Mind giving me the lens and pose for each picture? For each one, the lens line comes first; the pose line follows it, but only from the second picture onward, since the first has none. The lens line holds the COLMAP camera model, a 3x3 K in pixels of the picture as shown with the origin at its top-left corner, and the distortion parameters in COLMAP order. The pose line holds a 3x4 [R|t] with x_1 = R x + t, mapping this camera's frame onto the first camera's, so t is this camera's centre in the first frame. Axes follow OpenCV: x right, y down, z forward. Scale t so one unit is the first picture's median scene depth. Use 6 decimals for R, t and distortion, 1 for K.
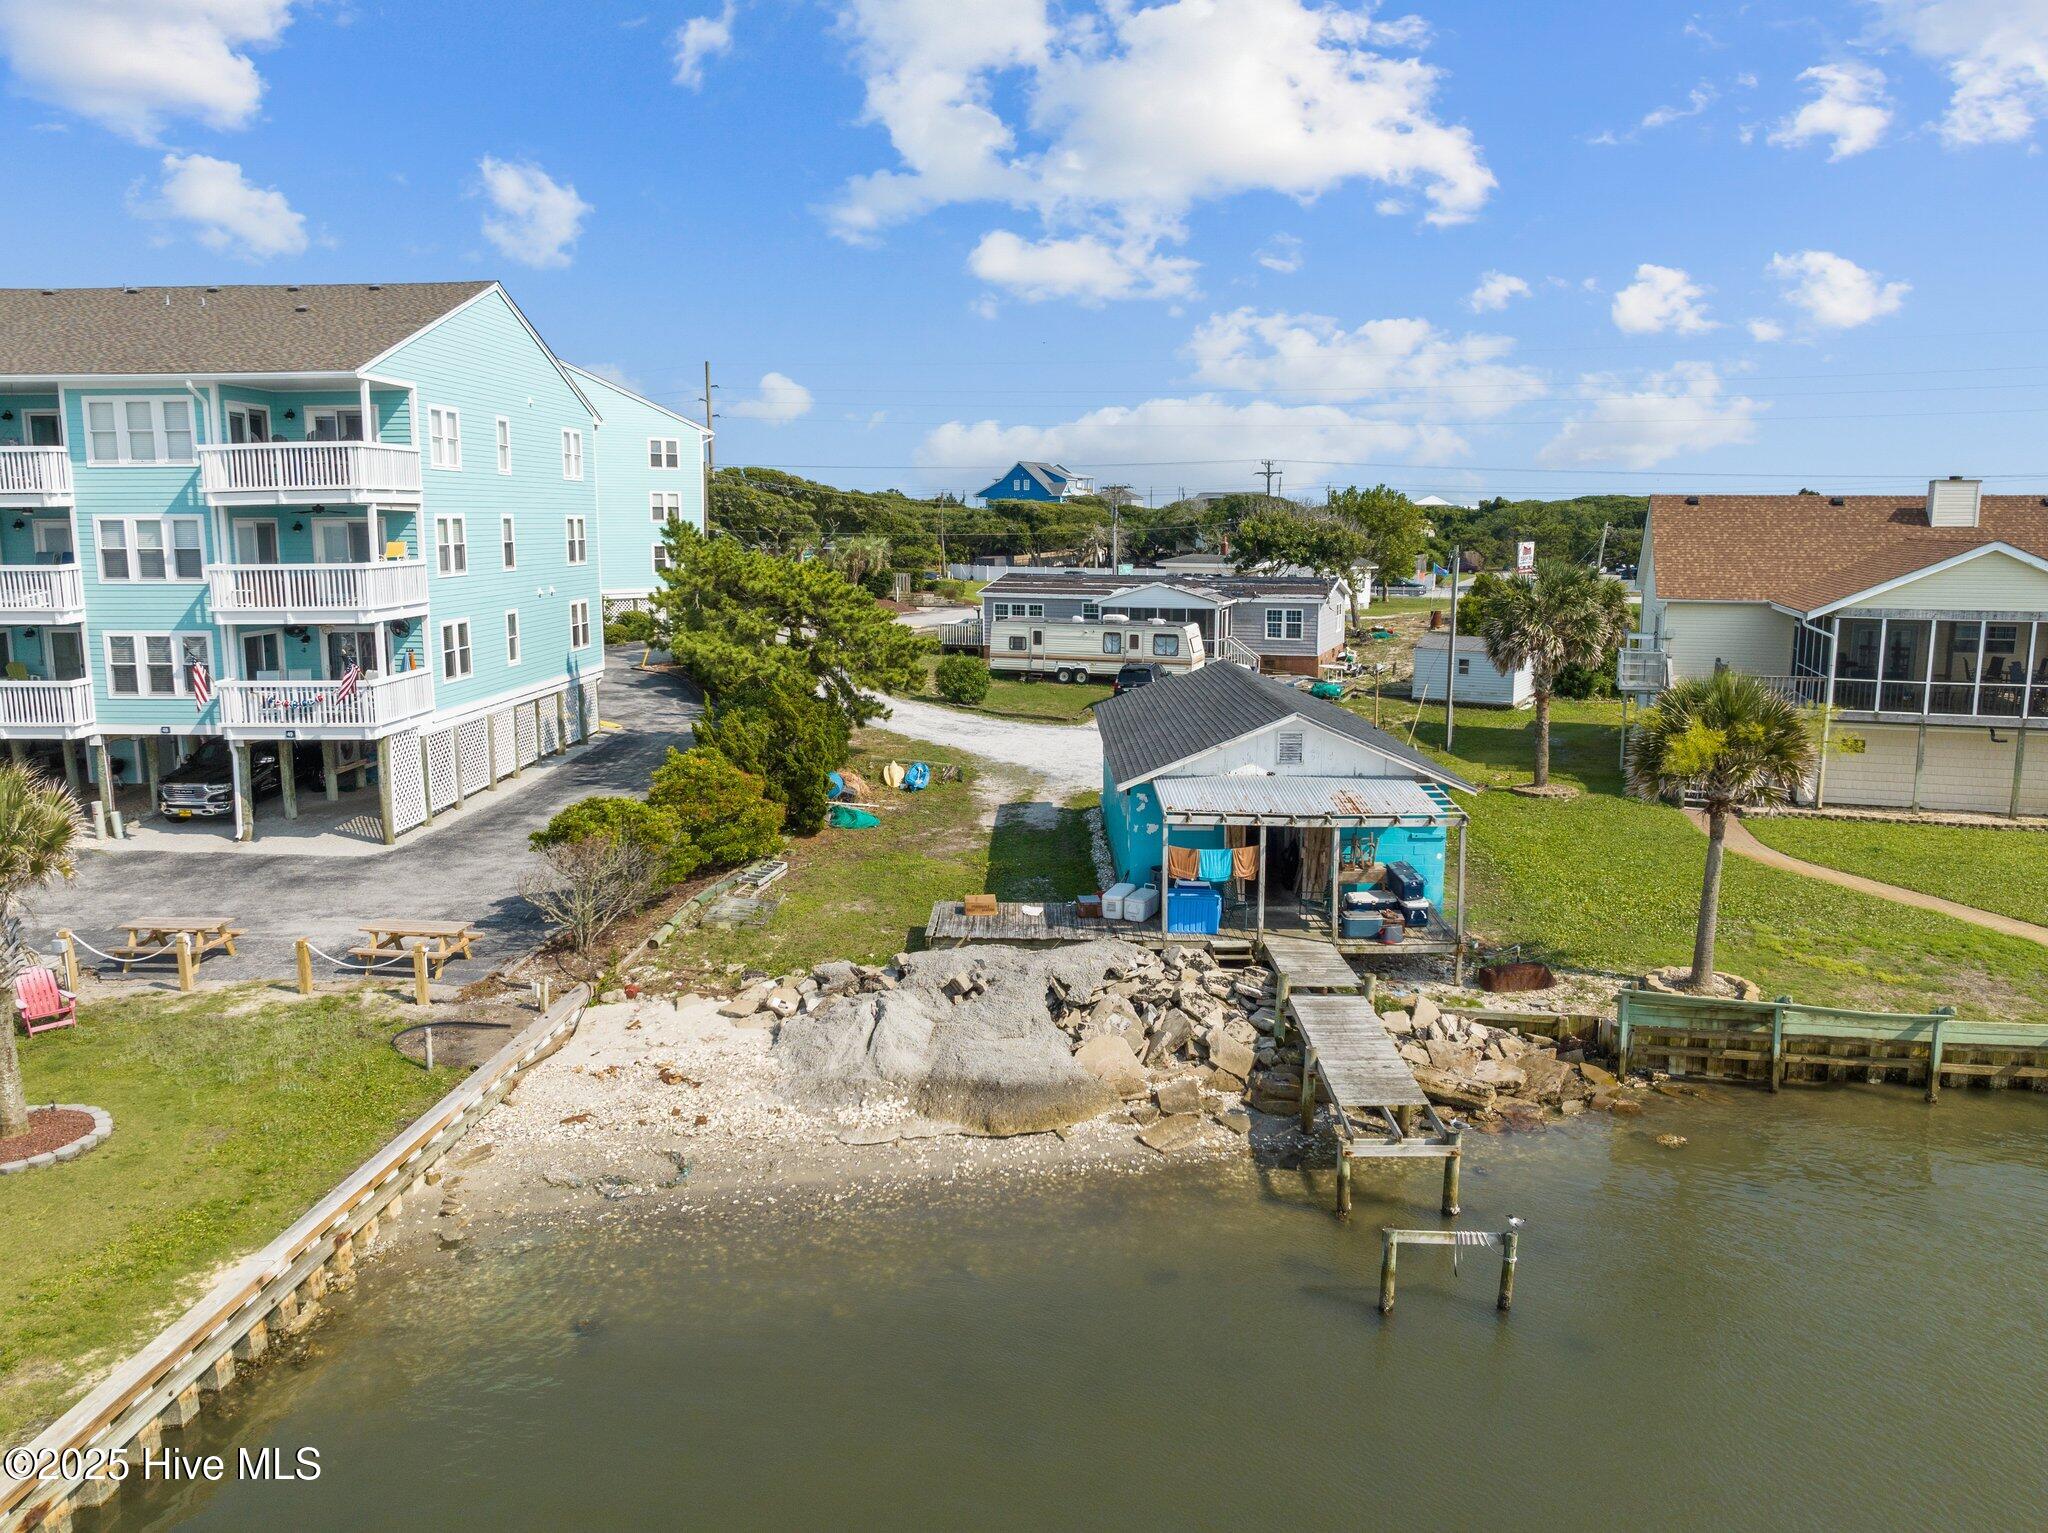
lens RADIAL K [[1460.4, 0, 1029.9], [0, 1460.4, 712.9], [0, 0, 1]] dist [-0.024232, 0.001770]
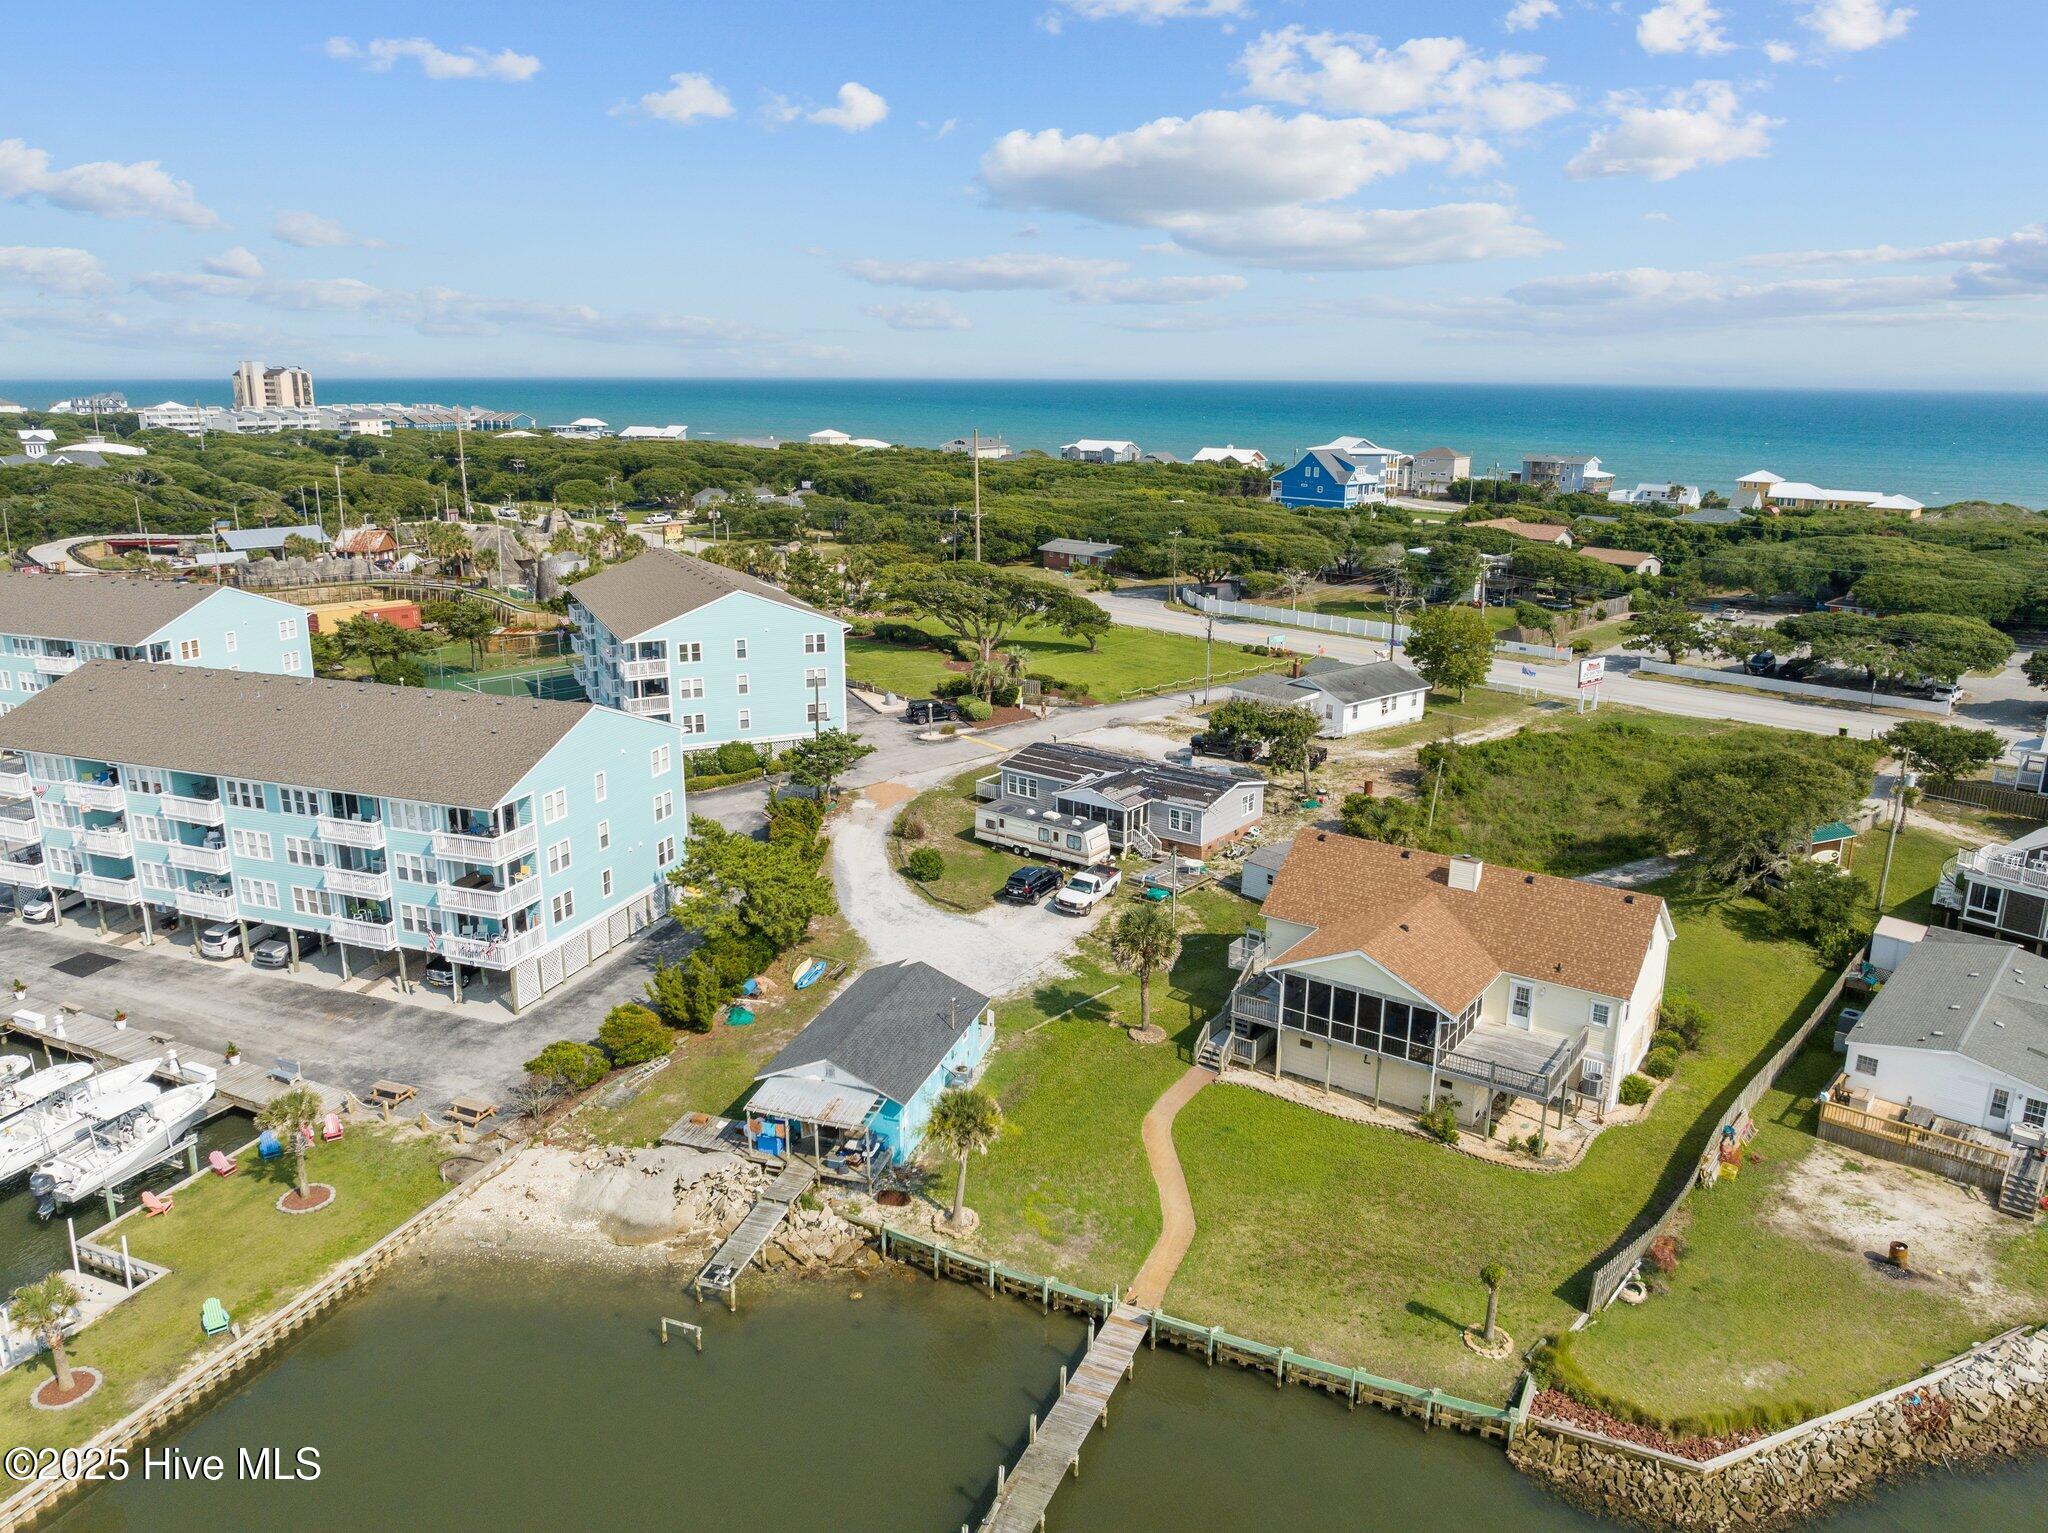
lens RADIAL K [[1441.4, 0, 1036.0], [0, 1441.4, 723.1], [0, 0, 1]] dist [-0.030679, 0.004708]
pose [[0.957208, 0.074469, -0.279655, 1.107152], [-0.045089, 0.992901, 0.110068, -0.791493], [0.285867, -0.092748, 0.953770, -0.964128]]
